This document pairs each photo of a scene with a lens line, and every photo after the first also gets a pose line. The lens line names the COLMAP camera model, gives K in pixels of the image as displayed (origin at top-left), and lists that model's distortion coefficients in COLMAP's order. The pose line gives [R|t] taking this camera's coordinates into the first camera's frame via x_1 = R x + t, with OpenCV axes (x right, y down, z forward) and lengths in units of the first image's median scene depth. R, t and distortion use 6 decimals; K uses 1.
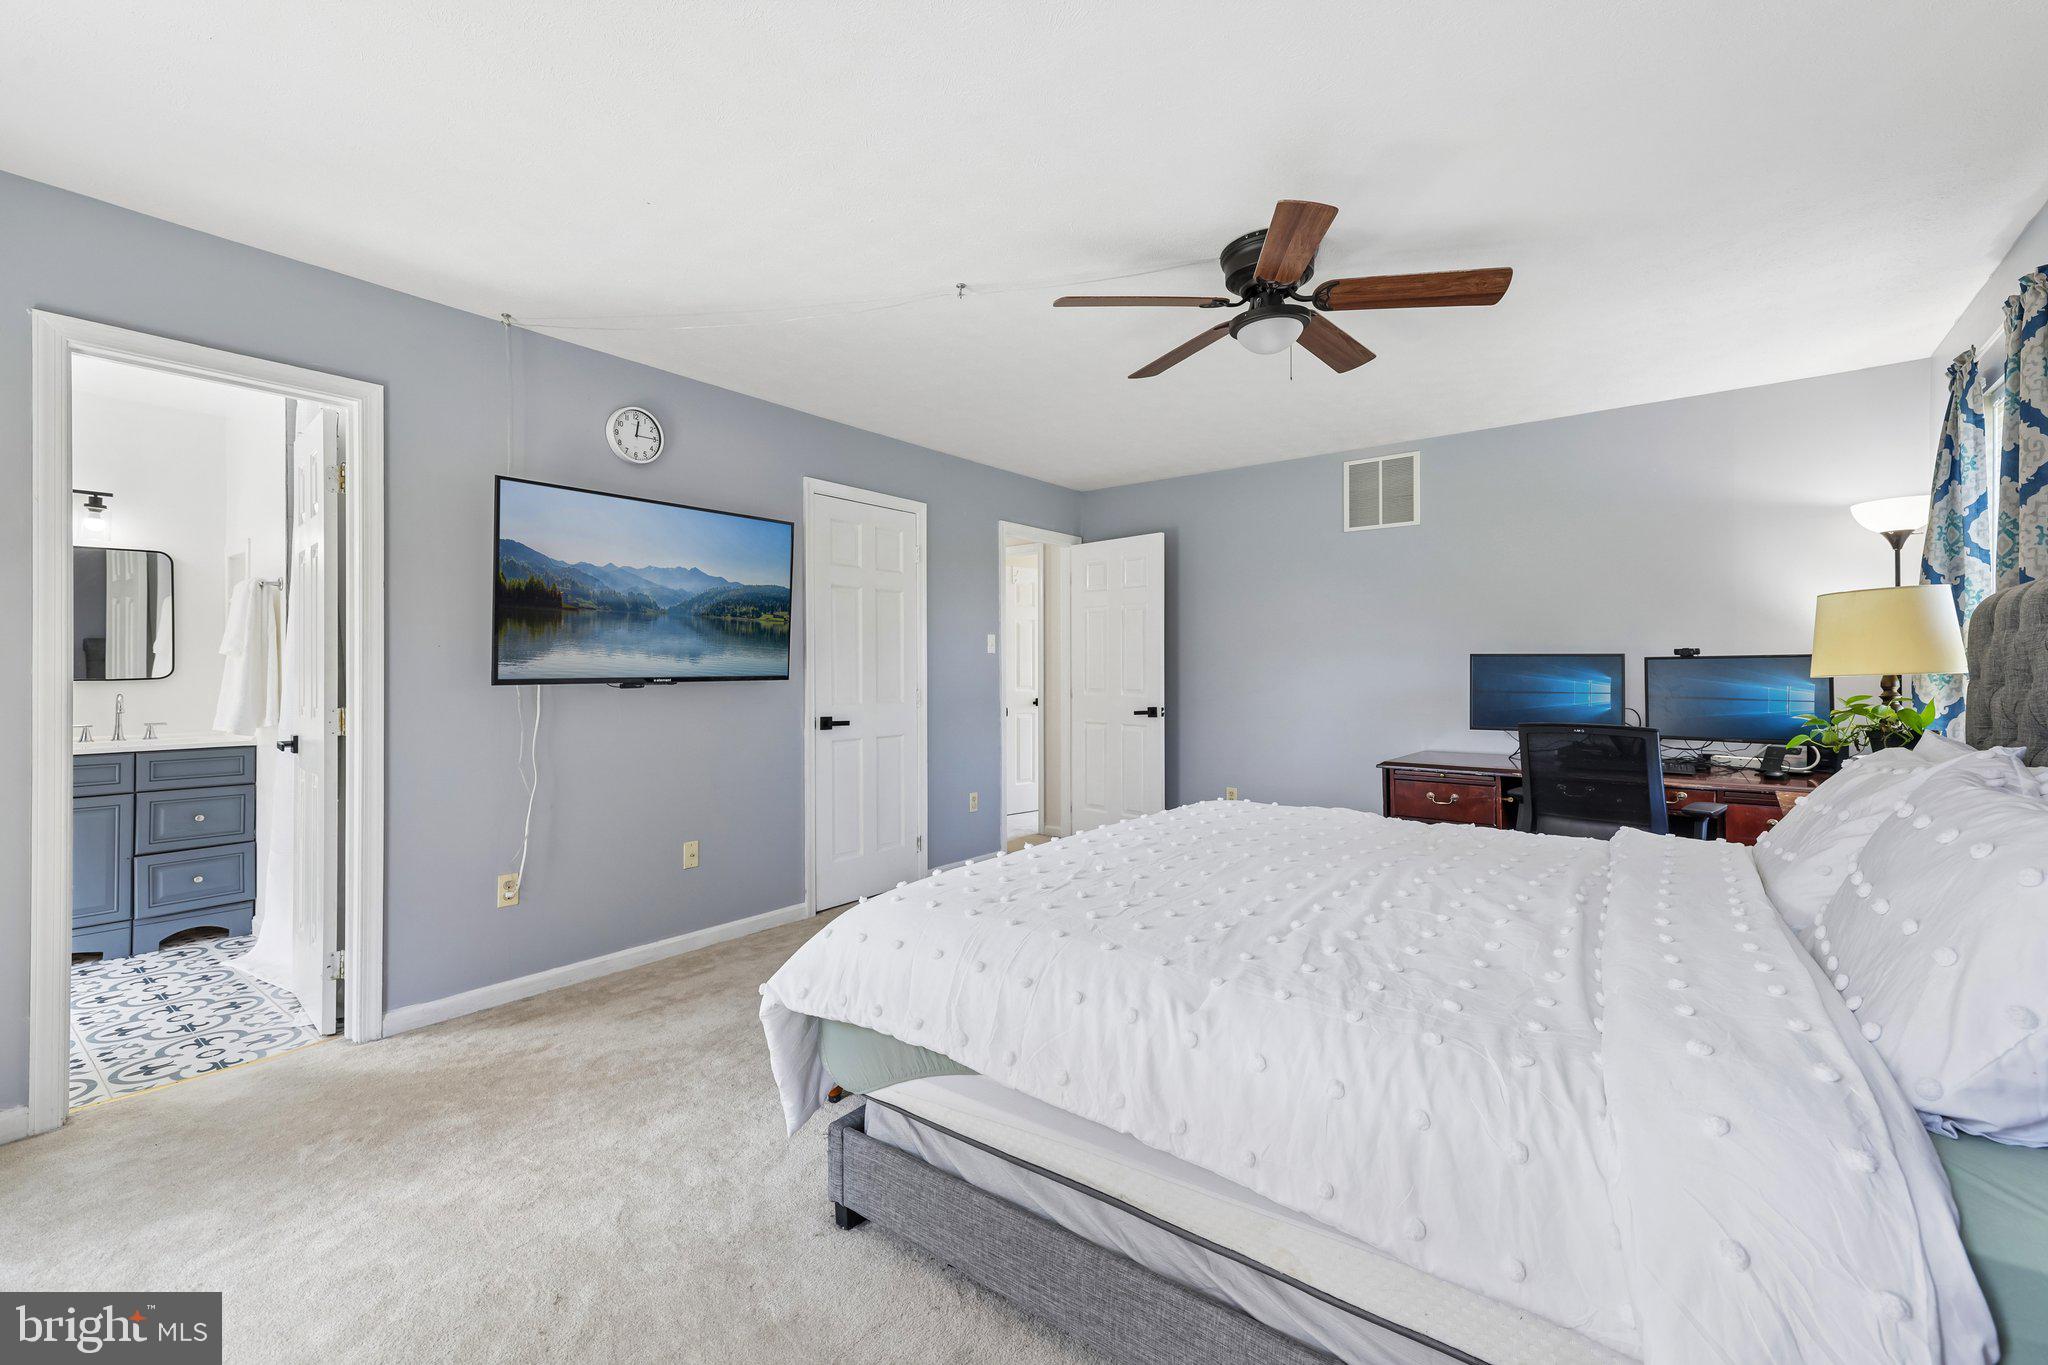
lens RADIAL K [[866.4, 0, 1015.8], [0, 866.4, 680.4], [0, 0, 1]] dist [0.011998, 0.000110]
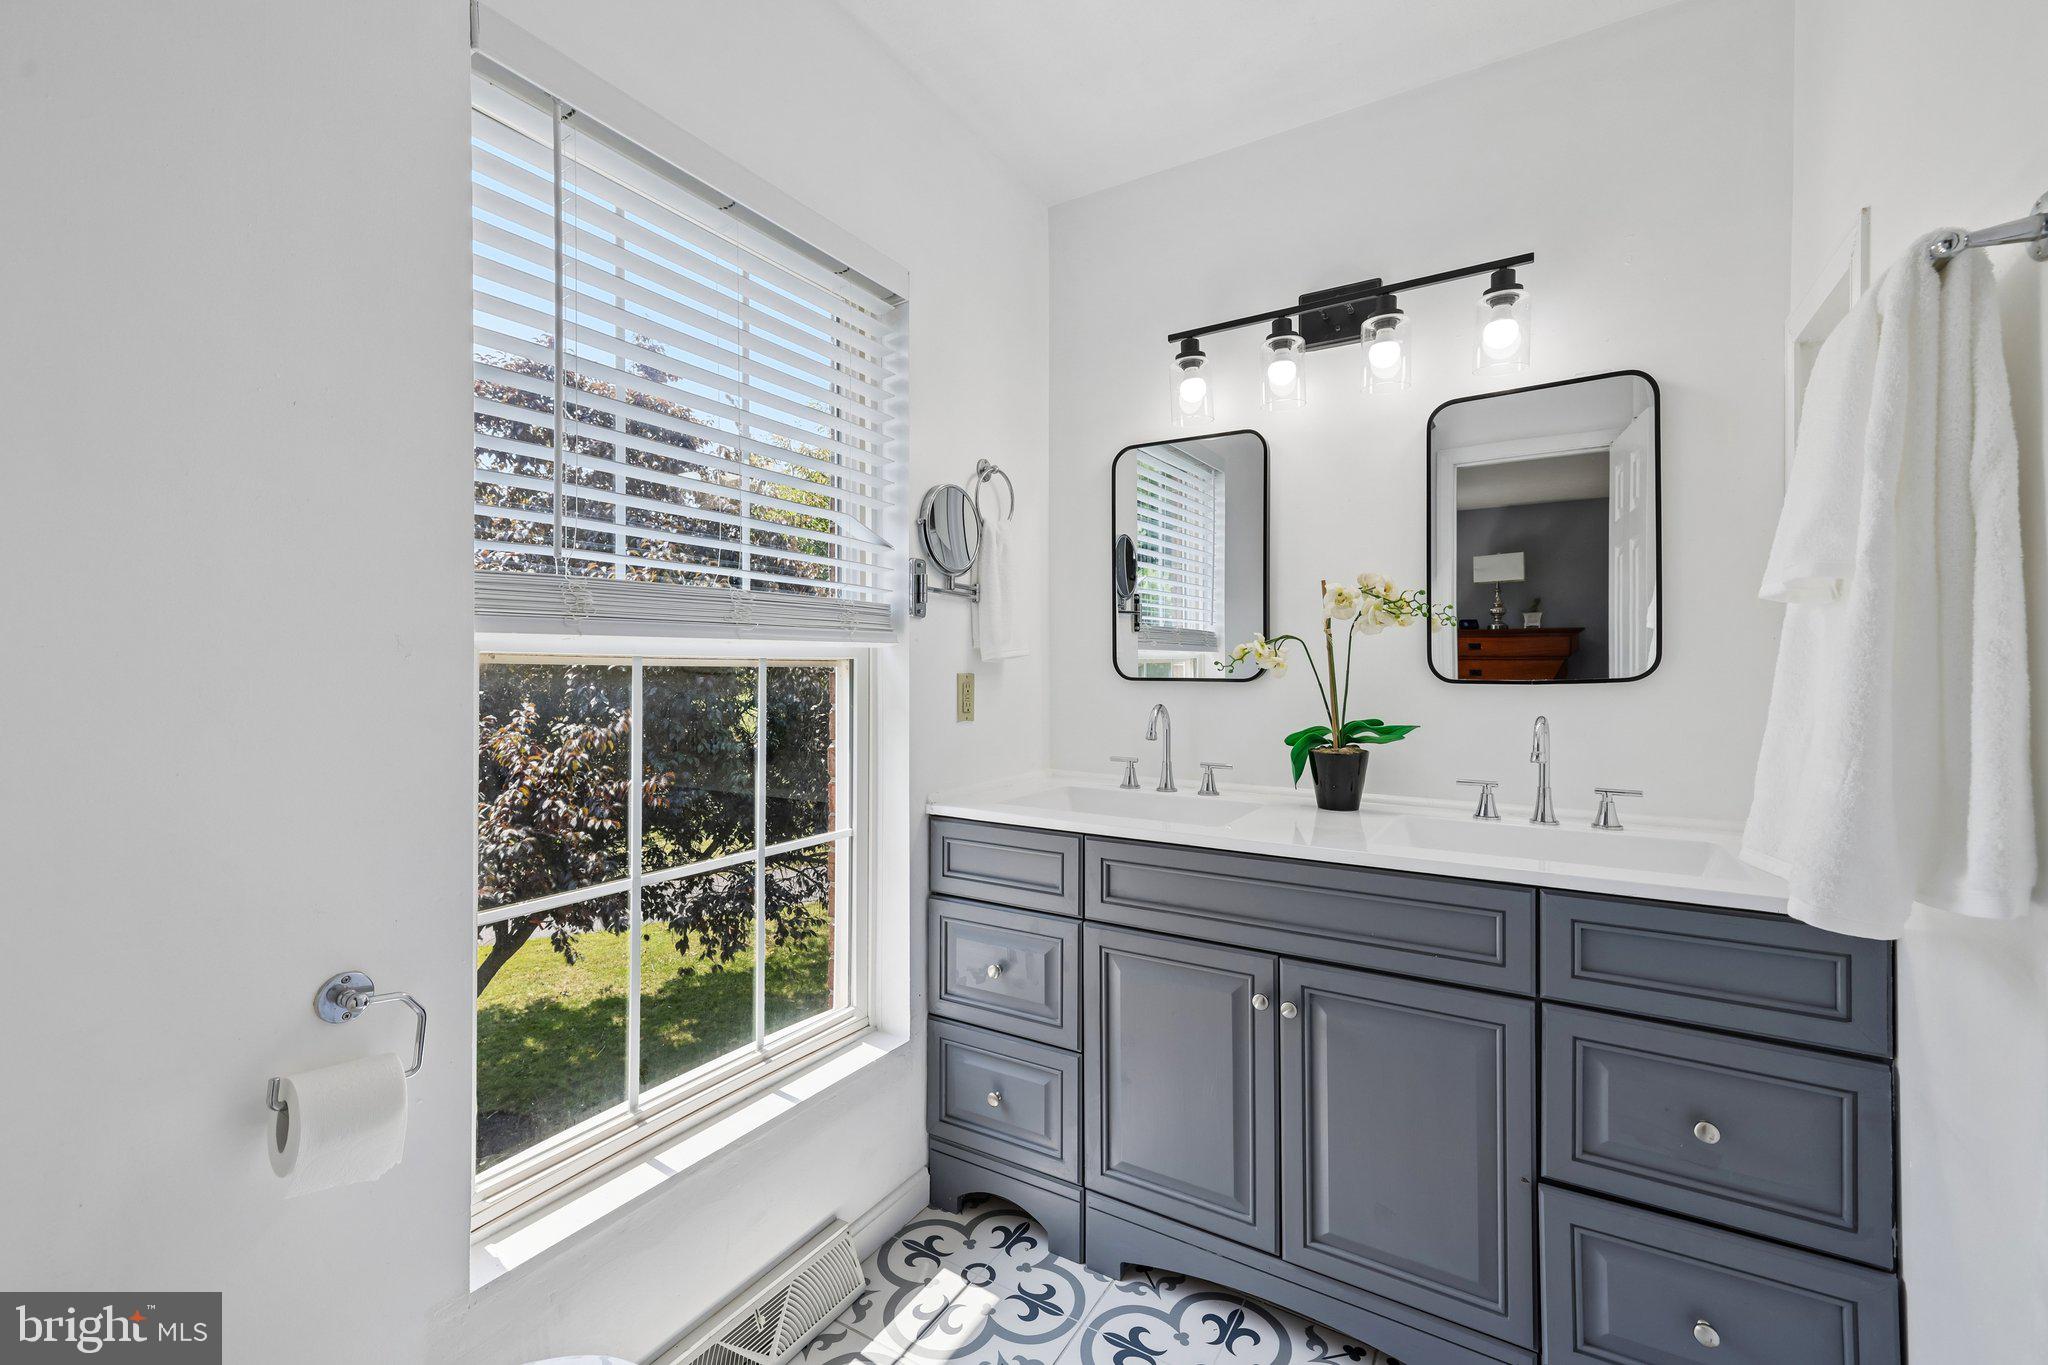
lens RADIAL K [[866.4, 0, 1015.8], [0, 866.4, 680.4], [0, 0, 1]] dist [0.011998, 0.000110]
pose [[0.102250, 0.000905, -0.994758, -0.653286], [0.001542, 0.999998, 0.001068, -0.003594], [0.994757, -0.001643, 0.102249, 0.730560]]
